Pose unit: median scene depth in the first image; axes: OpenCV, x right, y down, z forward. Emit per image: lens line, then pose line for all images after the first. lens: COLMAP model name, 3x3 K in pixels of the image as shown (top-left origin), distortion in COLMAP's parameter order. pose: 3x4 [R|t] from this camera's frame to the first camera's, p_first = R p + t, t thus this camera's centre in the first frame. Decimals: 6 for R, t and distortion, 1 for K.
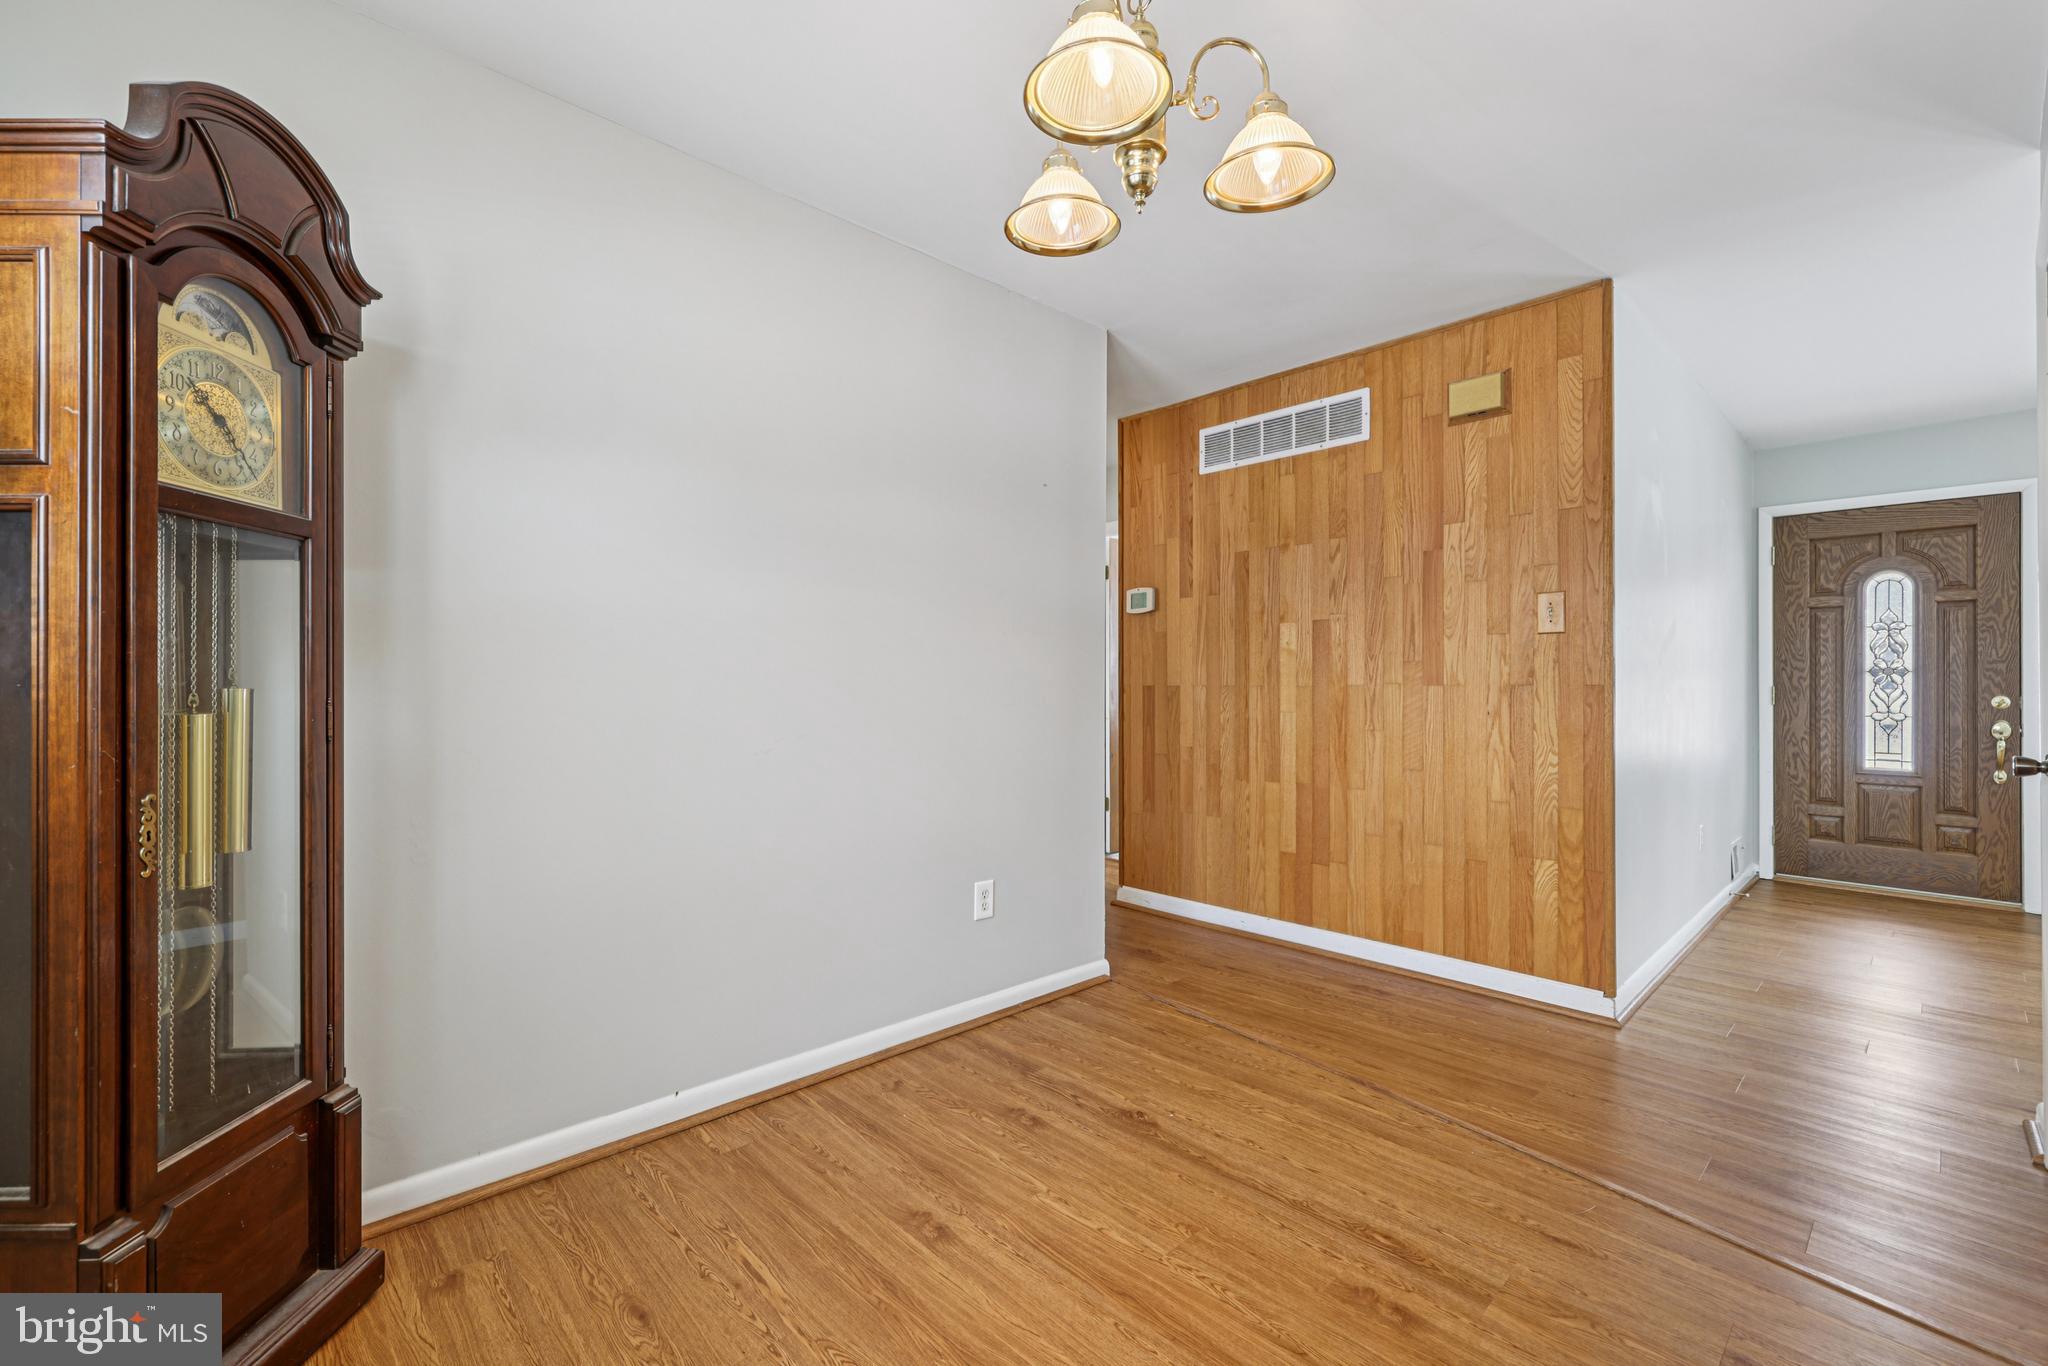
lens RADIAL K [[869.1, 0, 1013.3], [0, 869.1, 677.8], [0, 0, 1]] dist [-0.002449, 0.000859]
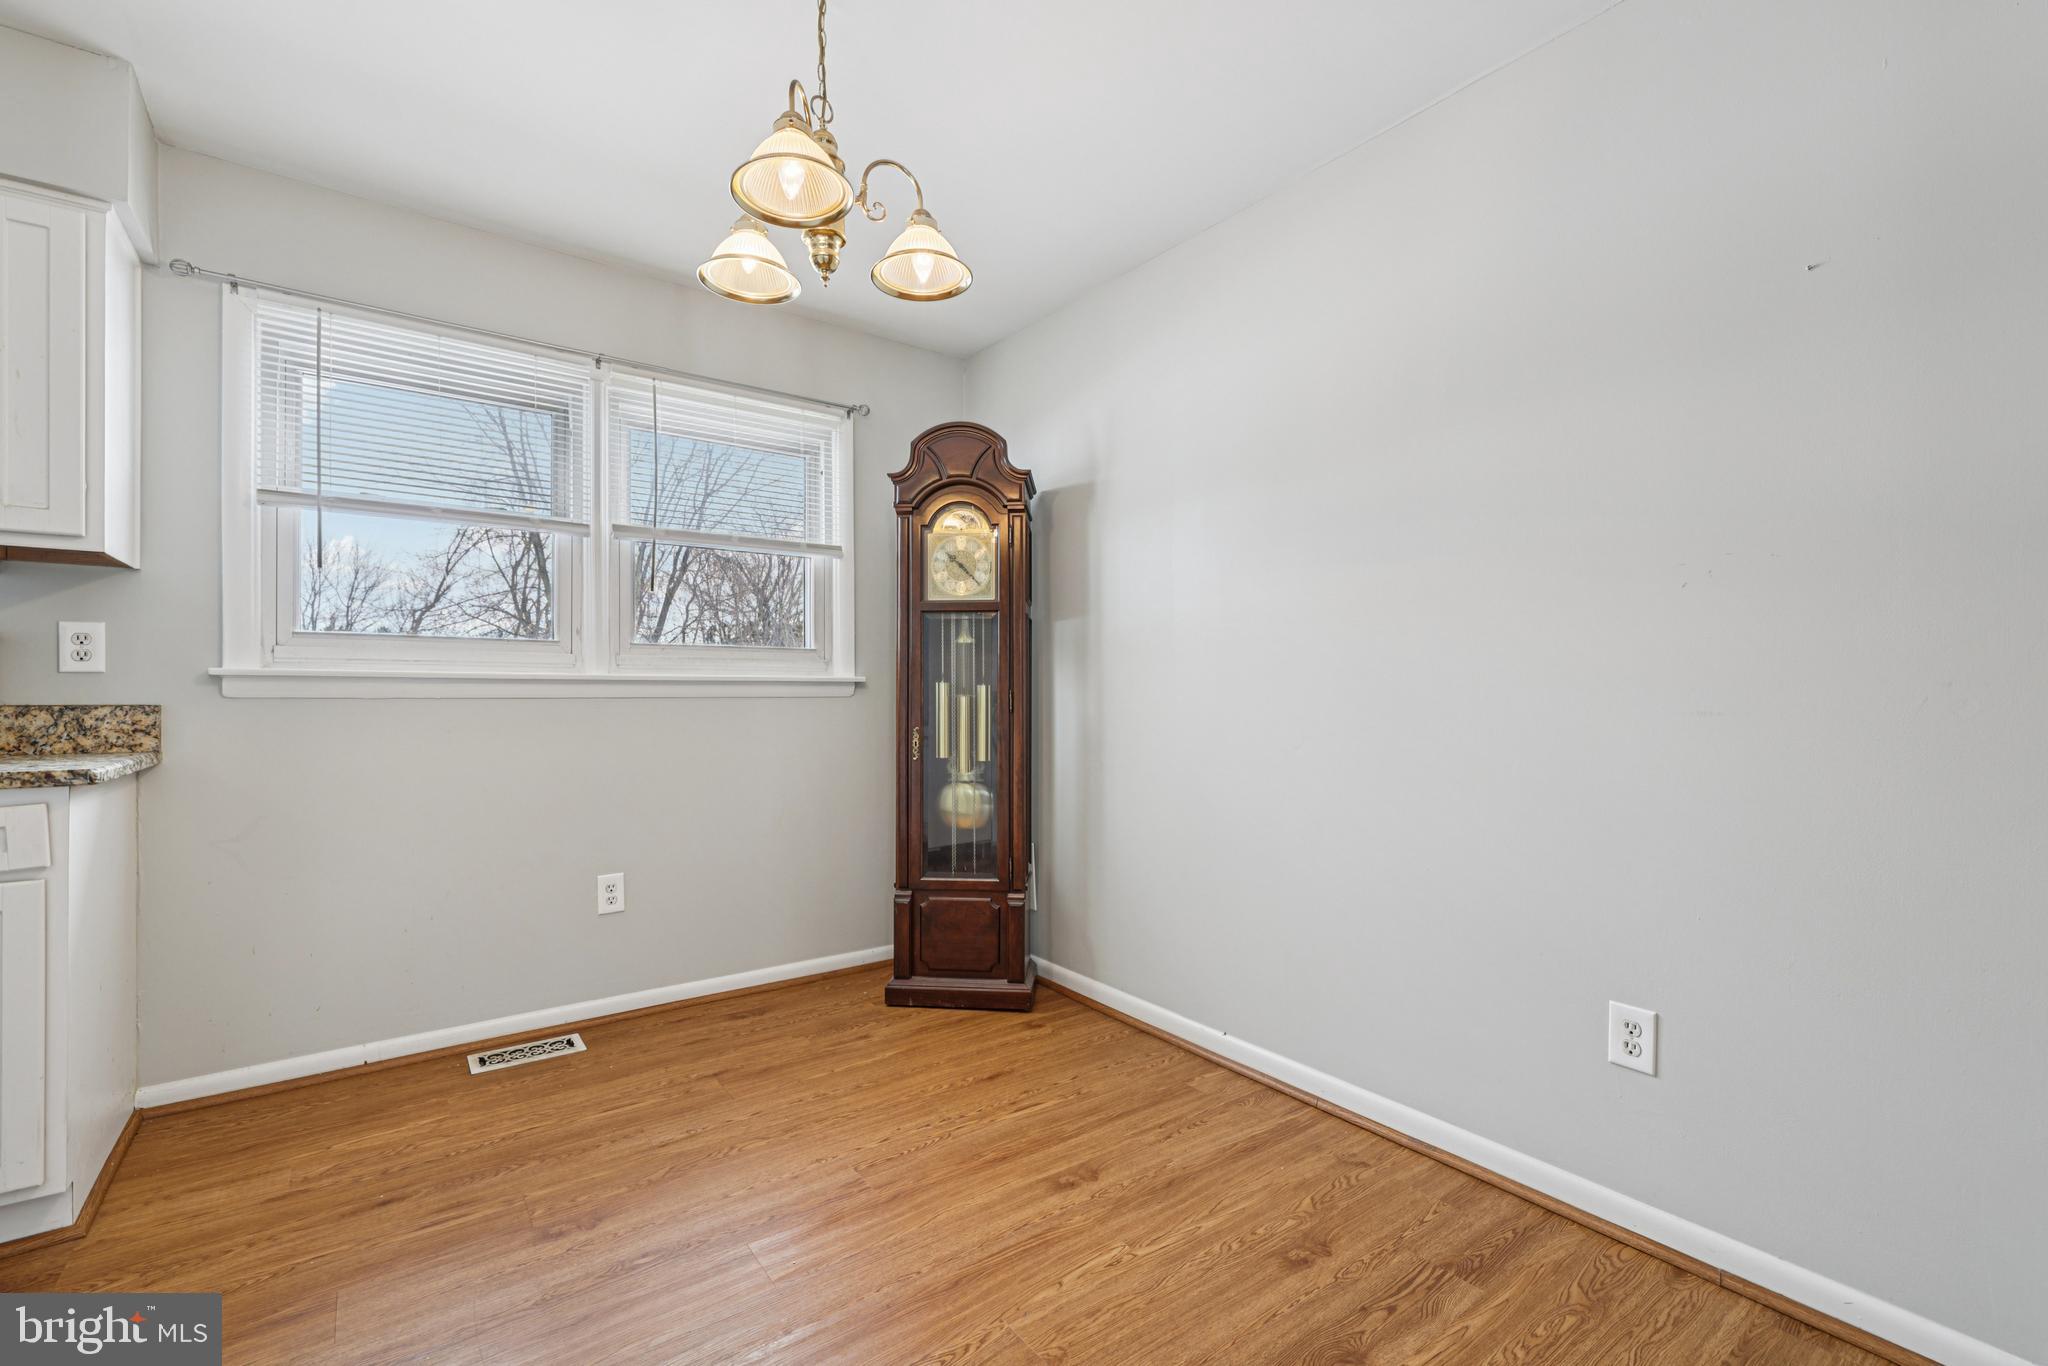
lens RADIAL K [[869.1, 0, 1004.8], [0, 869.1, 684.5], [0, 0, 1]] dist [-0.002449, 0.000859]
pose [[-0.113162, -0.004069, -0.993568, 0.979005], [0.006173, 0.999969, -0.004798, 0.018881], [0.993557, -0.006676, -0.113134, 1.025215]]
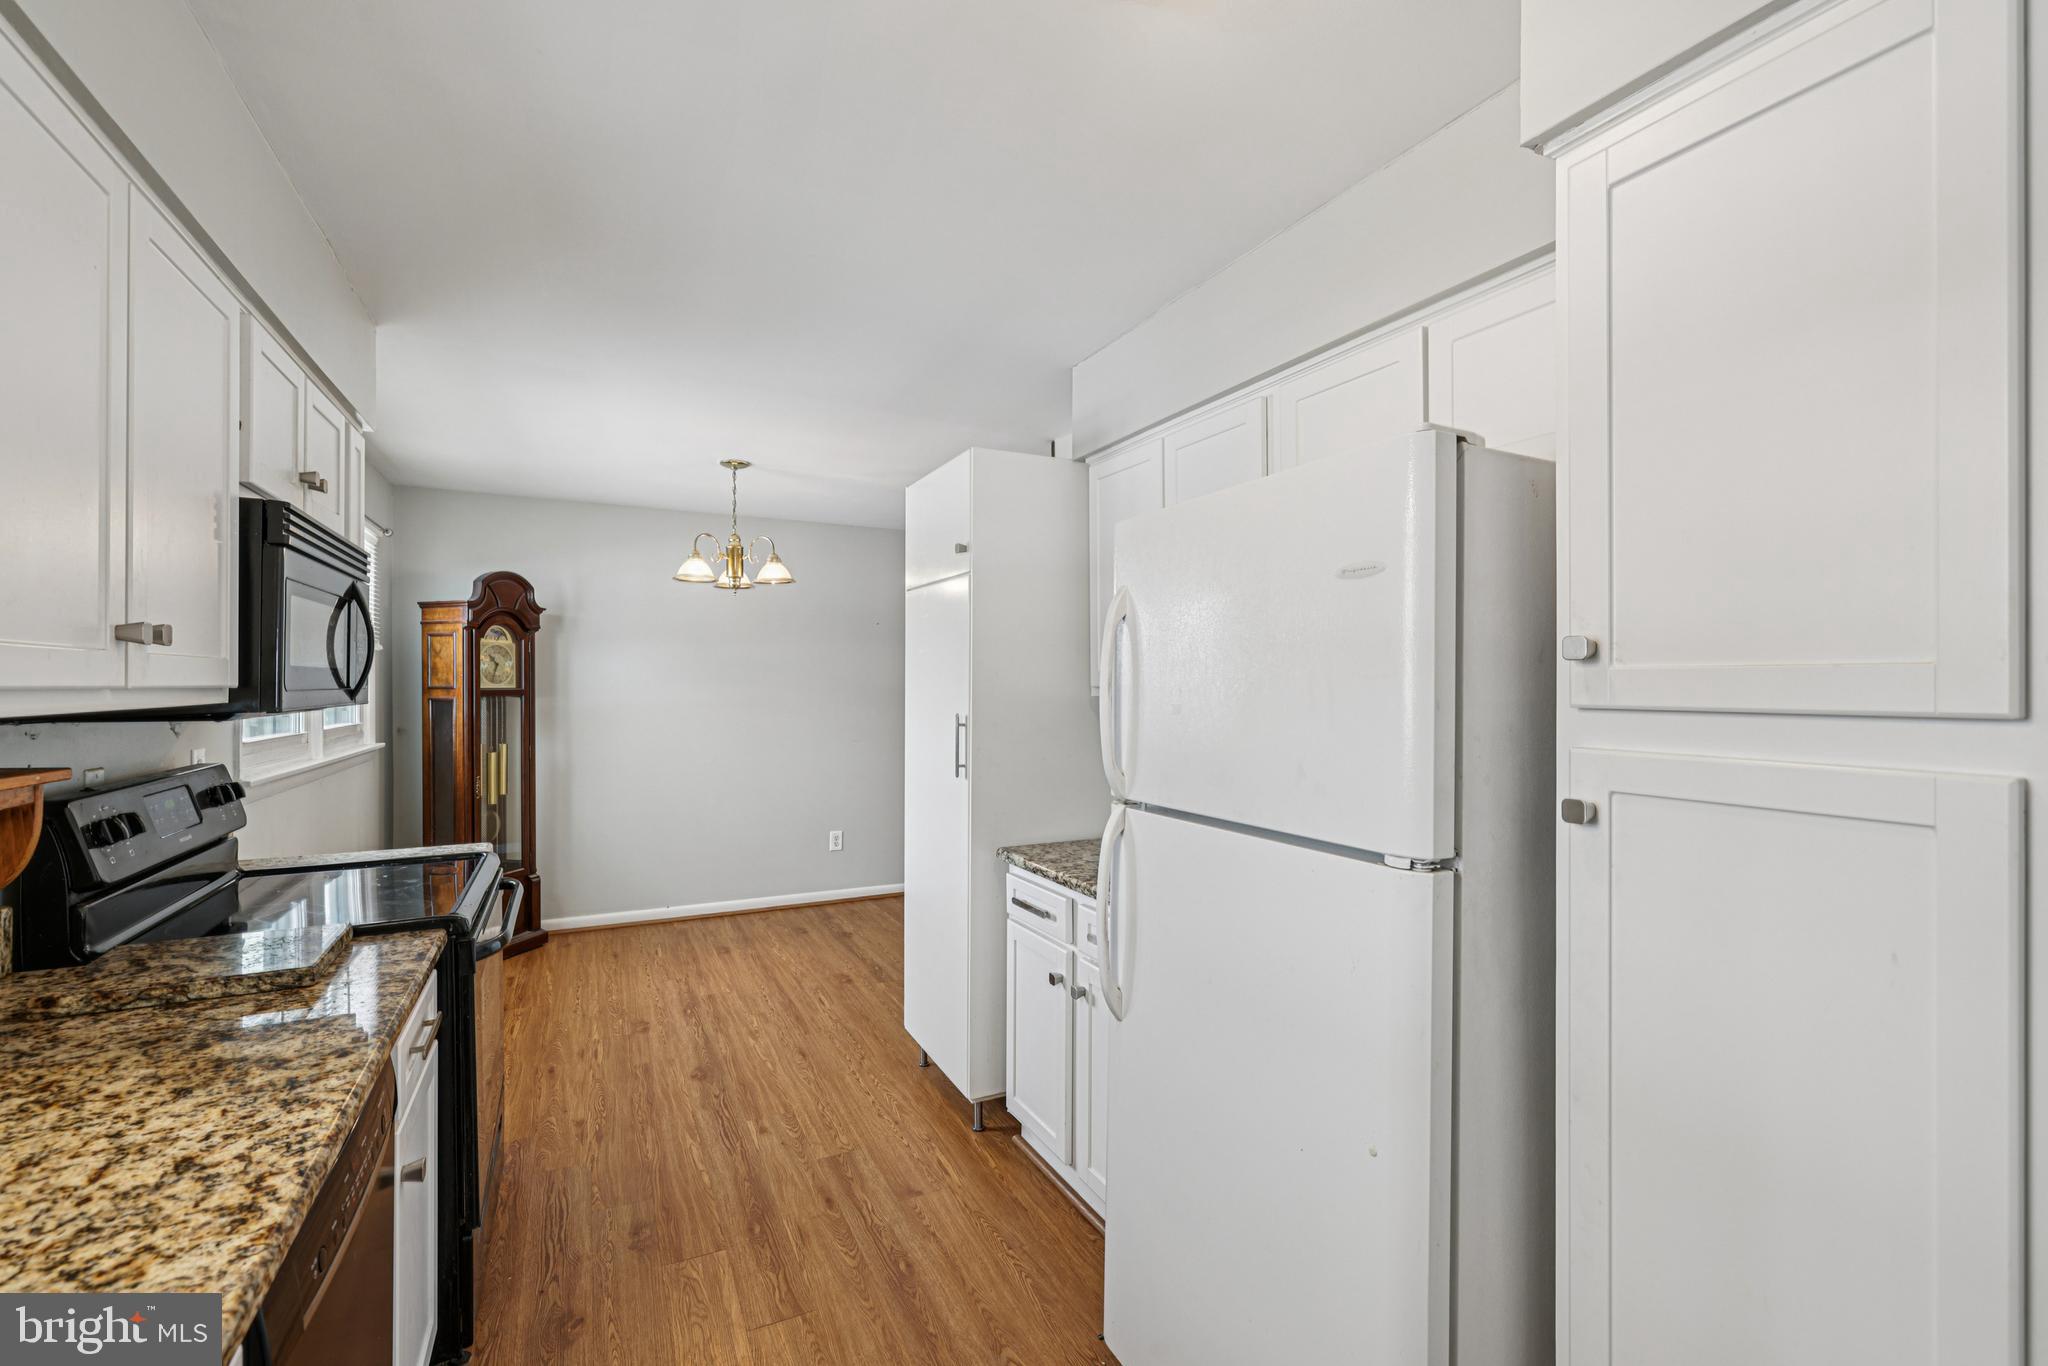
lens RADIAL K [[869.1, 0, 1018.1], [0, 869.1, 684.2], [0, 0, 1]] dist [-0.002449, 0.000859]
pose [[0.961912, 0.004009, -0.273331, 1.444038], [-0.001632, 0.999959, 0.008923, -0.190092], [0.273355, -0.008138, 0.961879, -1.248661]]
